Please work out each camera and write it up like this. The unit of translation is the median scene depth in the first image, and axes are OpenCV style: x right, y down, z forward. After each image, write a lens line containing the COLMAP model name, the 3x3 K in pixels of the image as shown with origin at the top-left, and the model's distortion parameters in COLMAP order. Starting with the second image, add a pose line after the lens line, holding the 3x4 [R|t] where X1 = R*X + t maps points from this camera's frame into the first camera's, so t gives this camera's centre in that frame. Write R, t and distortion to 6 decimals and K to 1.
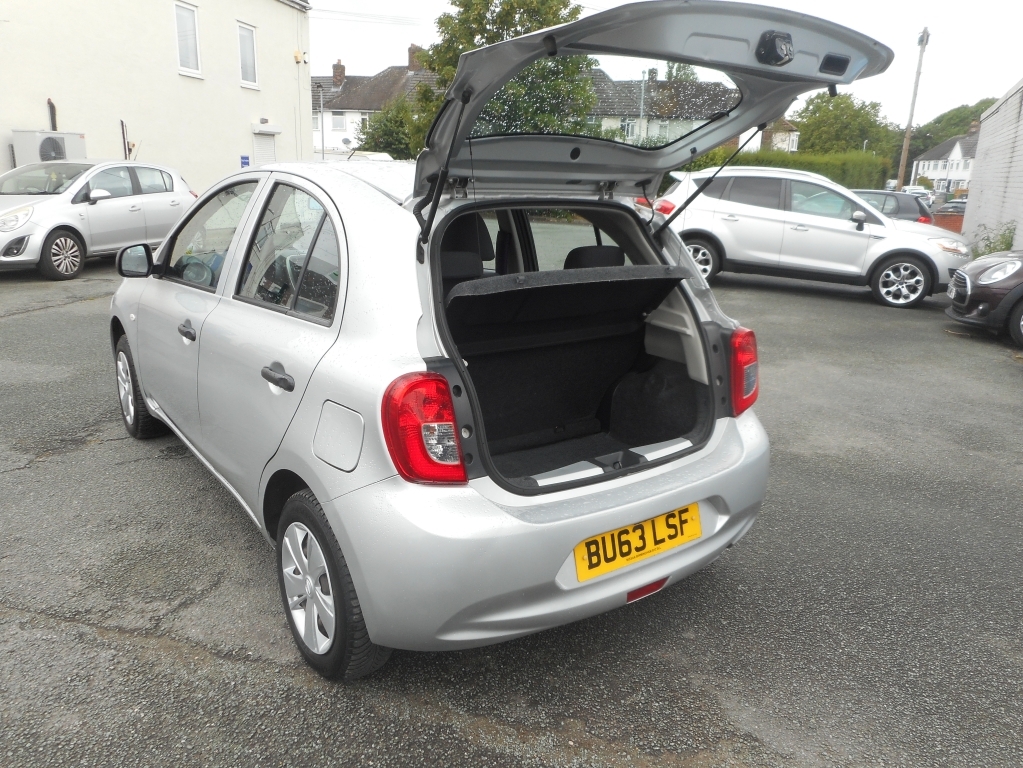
lens RADIAL K [[778.1, 0, 511.5], [0, 778.1, 384.0], [0, 0, 1]] dist [0.018109, -0.029004]
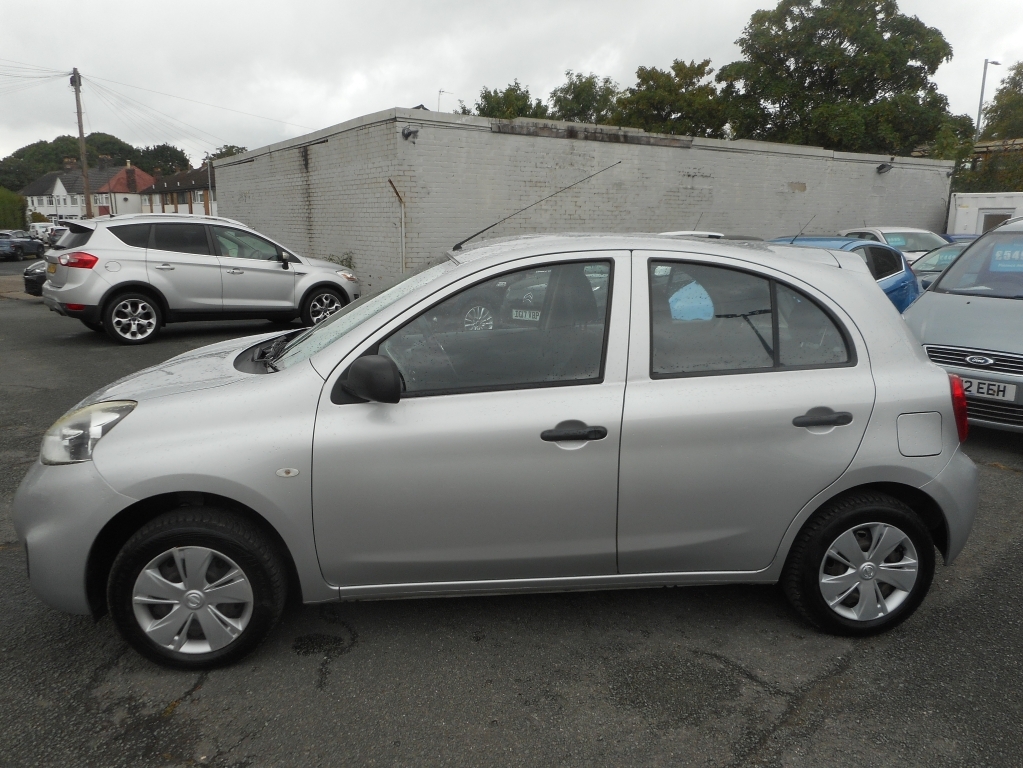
lens RADIAL K [[778.1, 0, 511.5], [0, 778.1, 384.0], [0, 0, 1]] dist [0.018109, -0.029004]
pose [[0.495109, -0.203435, 0.844678, -0.358172], [0.237909, 0.966787, 0.093394, -0.066633], [-0.835623, 0.154716, 0.527064, 0.177546]]
